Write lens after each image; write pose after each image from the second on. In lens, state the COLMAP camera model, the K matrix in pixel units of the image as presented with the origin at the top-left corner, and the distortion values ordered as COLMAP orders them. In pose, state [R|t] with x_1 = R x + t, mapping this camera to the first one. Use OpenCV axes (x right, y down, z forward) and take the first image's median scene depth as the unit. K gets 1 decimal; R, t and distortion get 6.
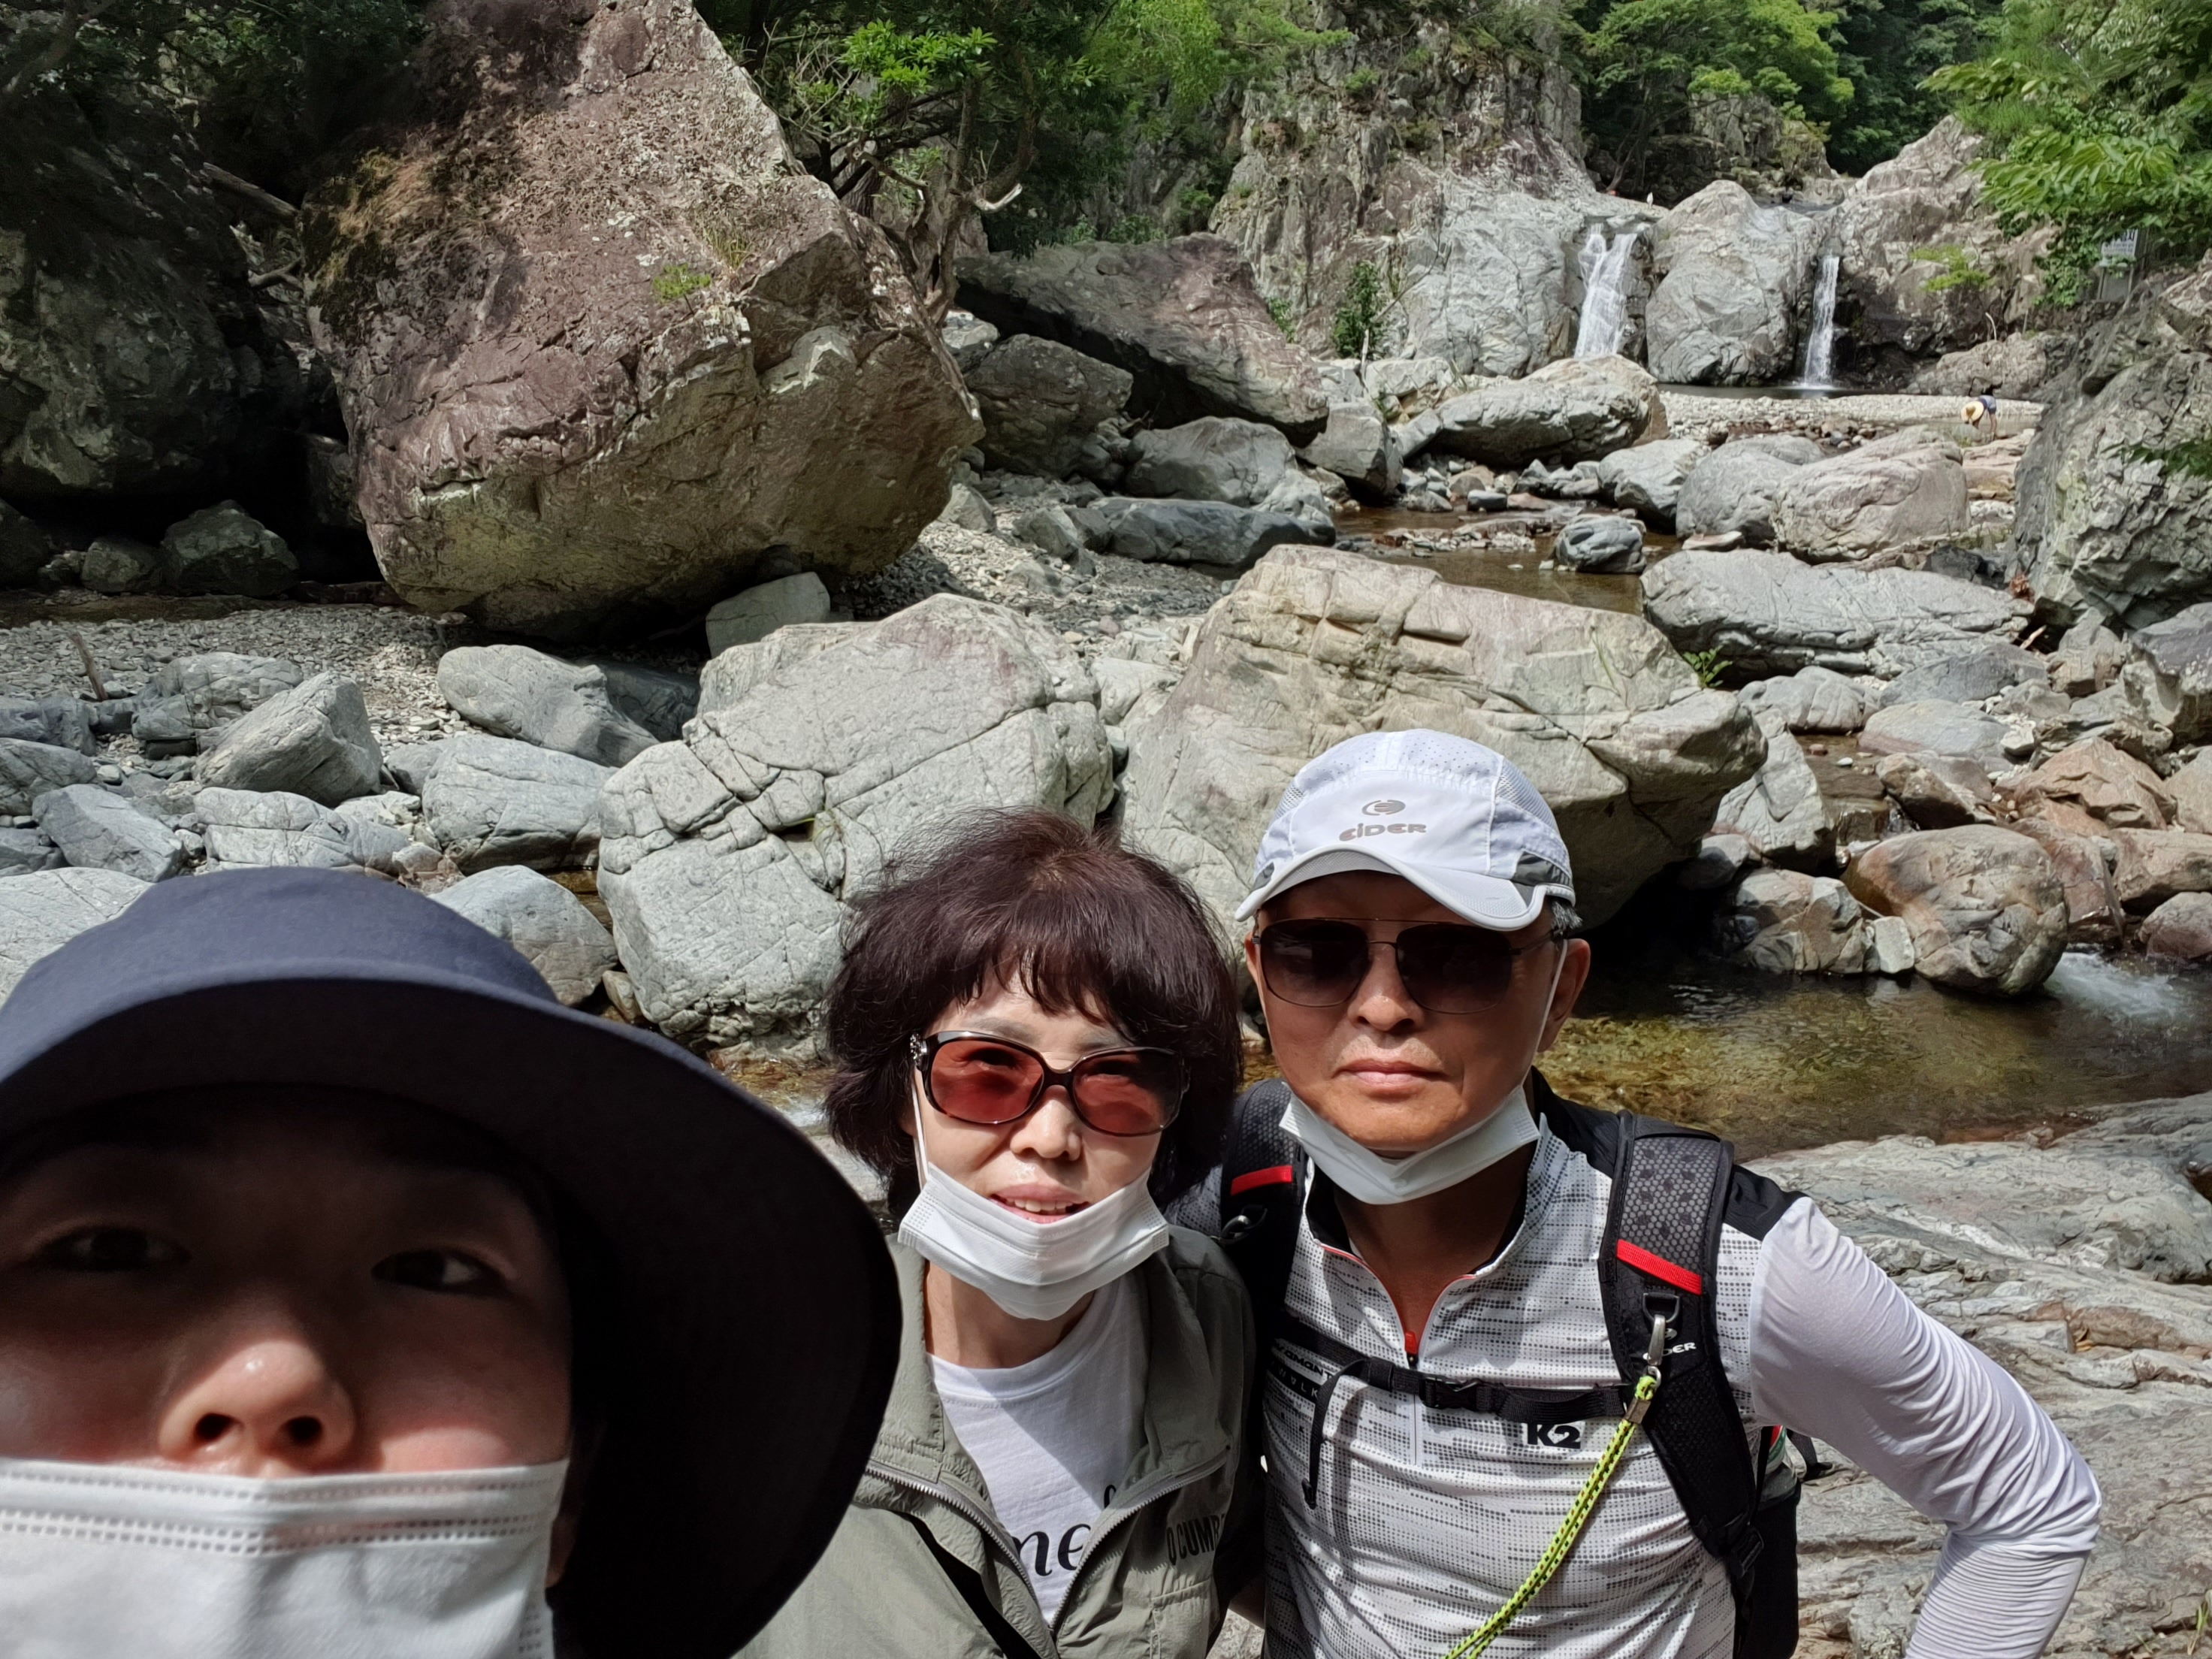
lens RADIAL K [[2014.8, 0, 1091.9], [0, 2014.8, 847.9], [0, 0, 1]] dist [0.079696, -0.129570]
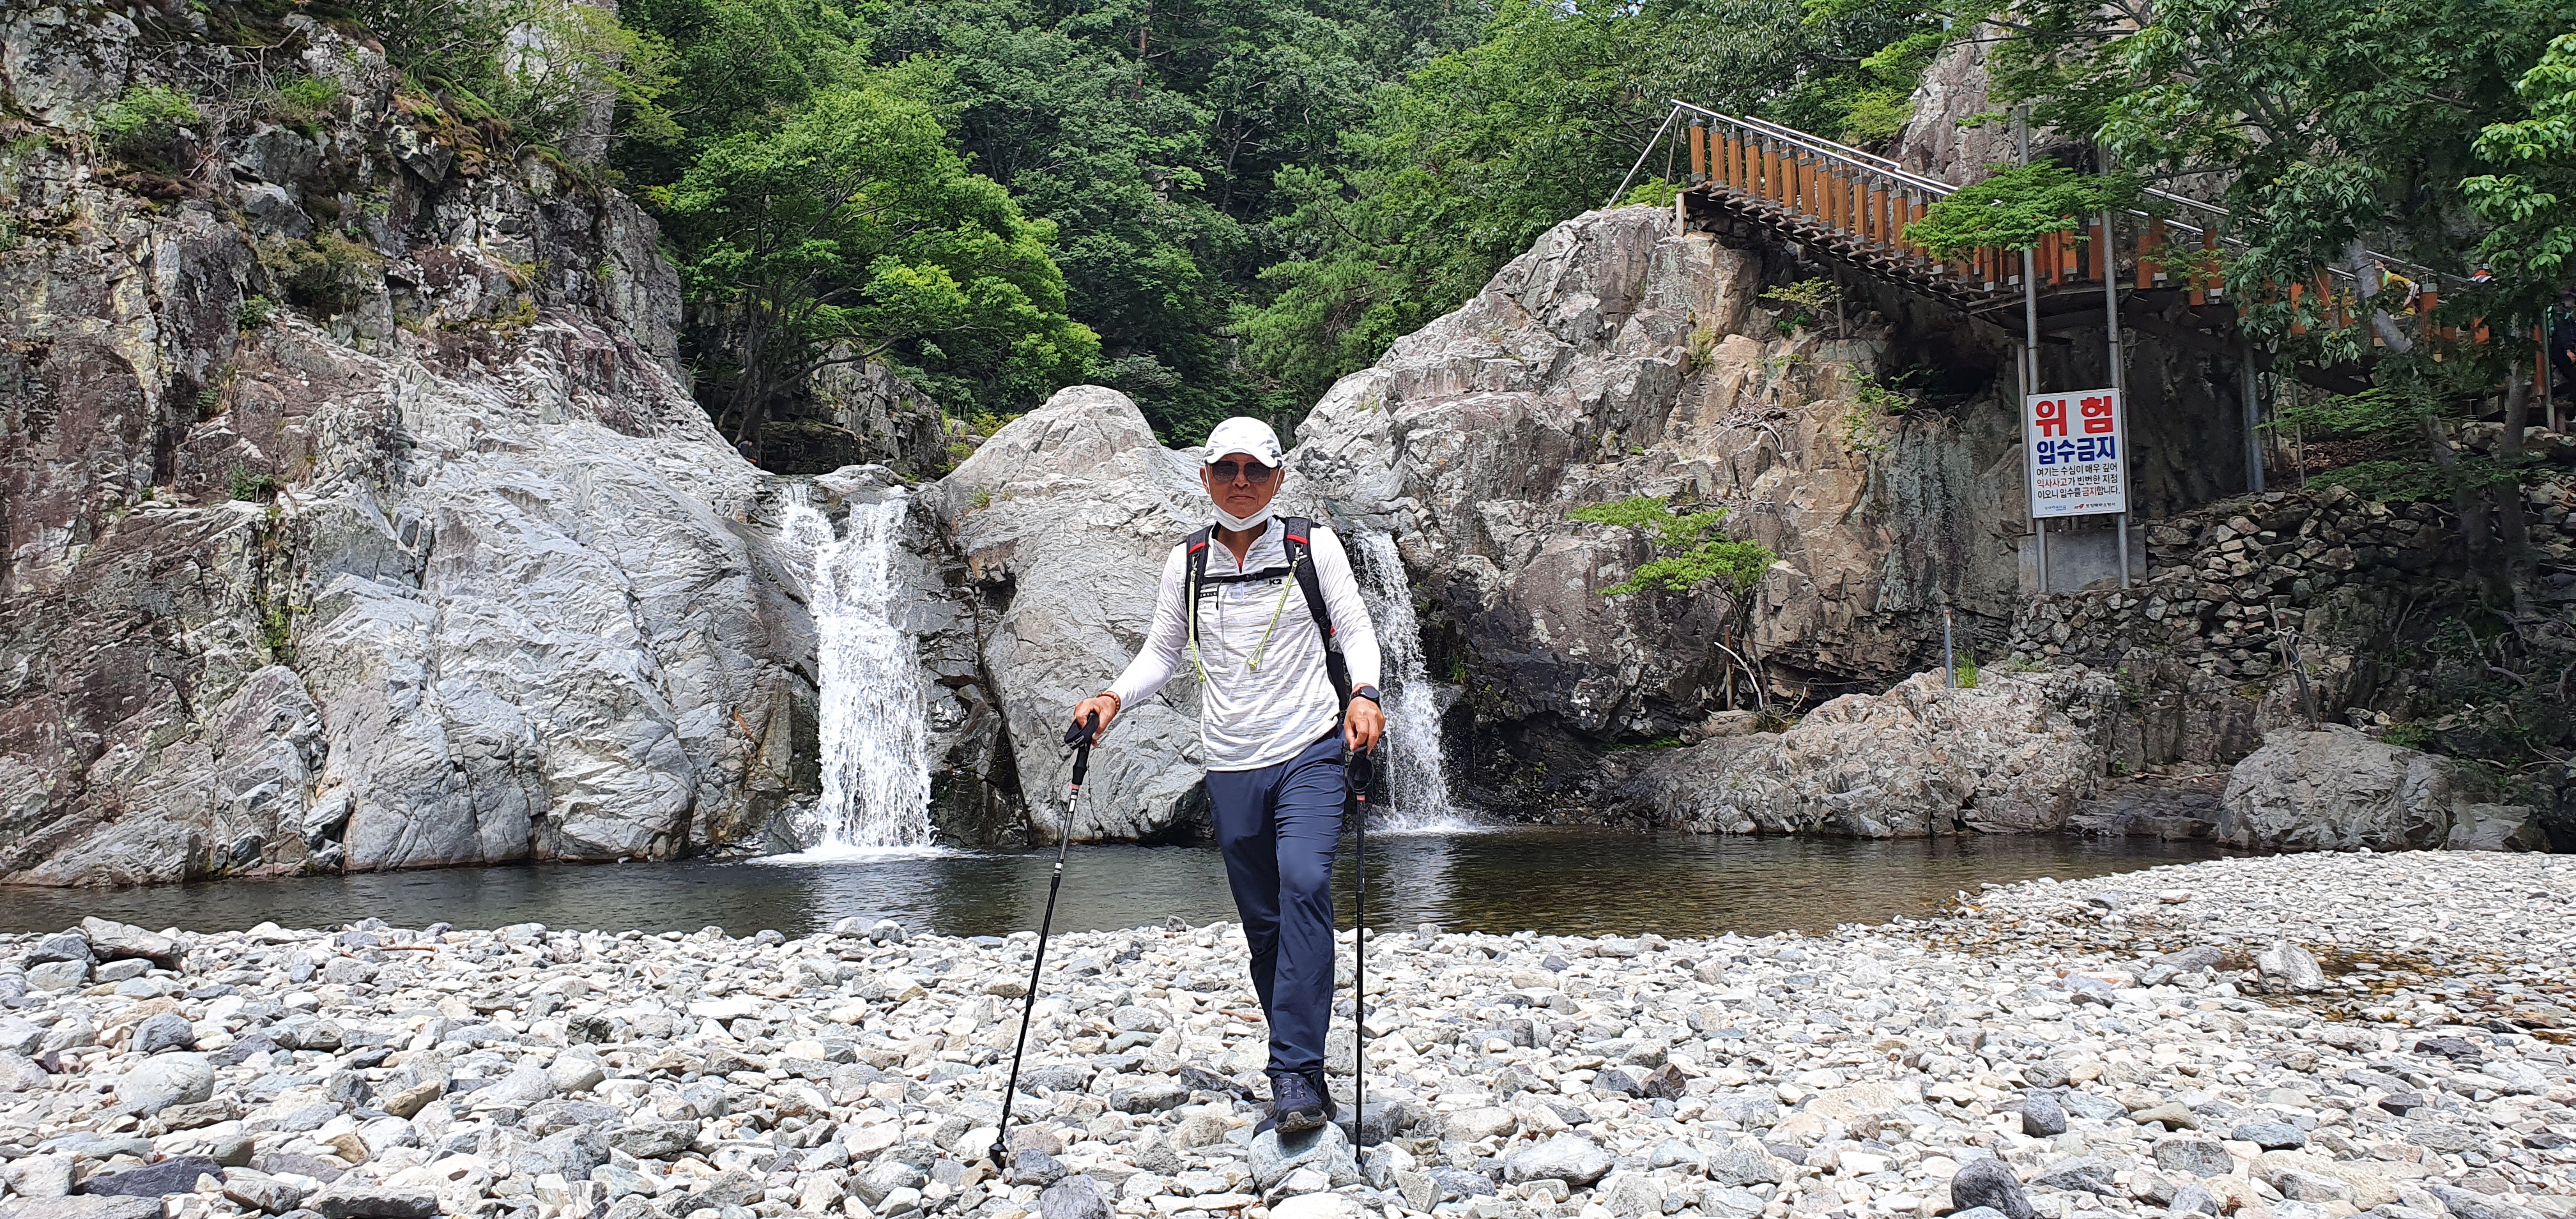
lens RADIAL K [[2000.9, 0, 1284.3], [0, 2000.9, 560.1], [0, 0, 1]] dist [0.093514, -0.227400]
pose [[0.827963, -0.002521, 0.560777, 0.318939], [0.191358, 0.941239, -0.278300, -0.511466], [-0.527123, 0.337732, 0.779794, 2.054317]]
